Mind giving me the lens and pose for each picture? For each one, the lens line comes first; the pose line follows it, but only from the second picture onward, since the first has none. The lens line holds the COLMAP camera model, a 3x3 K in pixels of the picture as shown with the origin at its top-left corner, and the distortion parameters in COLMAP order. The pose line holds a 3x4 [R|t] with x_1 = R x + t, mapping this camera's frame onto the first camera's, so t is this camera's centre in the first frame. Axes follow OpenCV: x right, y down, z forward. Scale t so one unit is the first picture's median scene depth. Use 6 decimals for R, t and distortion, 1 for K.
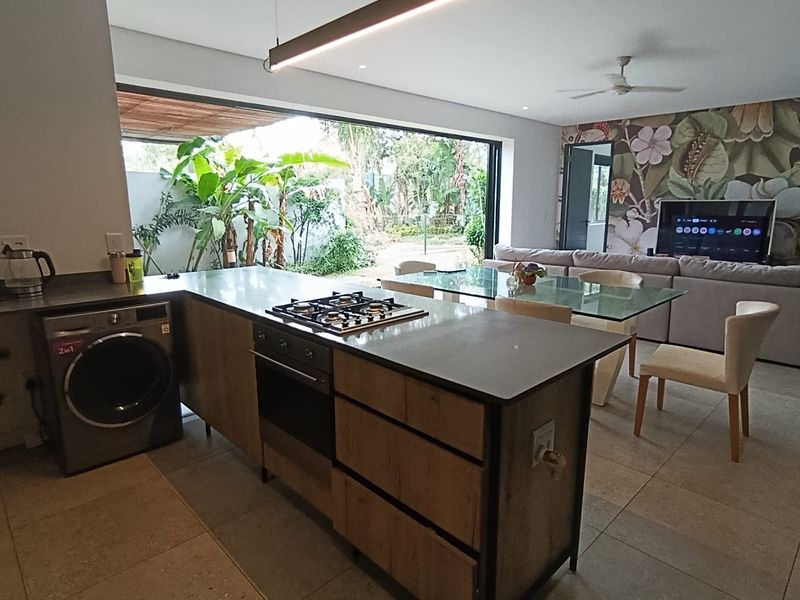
lens RADIAL K [[476.1, 0, 408.8], [0, 476.1, 296.6], [0, 0, 1]] dist [0.002658, 0.001069]
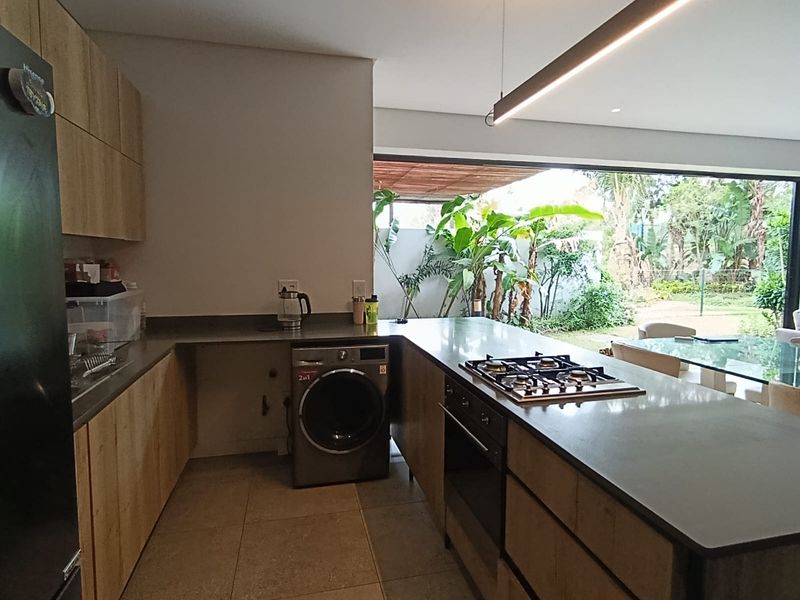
lens RADIAL K [[476.1, 0, 408.8], [0, 476.1, 296.6], [0, 0, 1]] dist [0.002658, 0.001069]
pose [[0.860849, 0.046202, -0.506759, 0.024134], [-0.100747, 0.991631, -0.080734, -0.004733], [0.498788, 0.120554, 0.858299, 0.027584]]
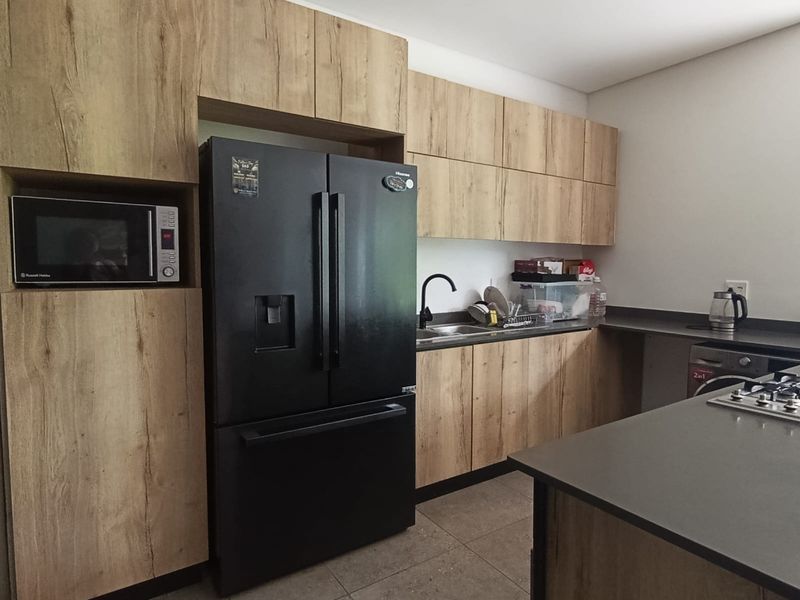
lens RADIAL K [[476.1, 0, 408.8], [0, 476.1, 296.6], [0, 0, 1]] dist [0.002658, 0.001069]
pose [[-0.180507, 0.067636, -0.981245, 0.151531], [-0.193180, 0.975764, 0.102795, -0.016718], [0.964416, 0.208112, -0.163067, 0.128932]]
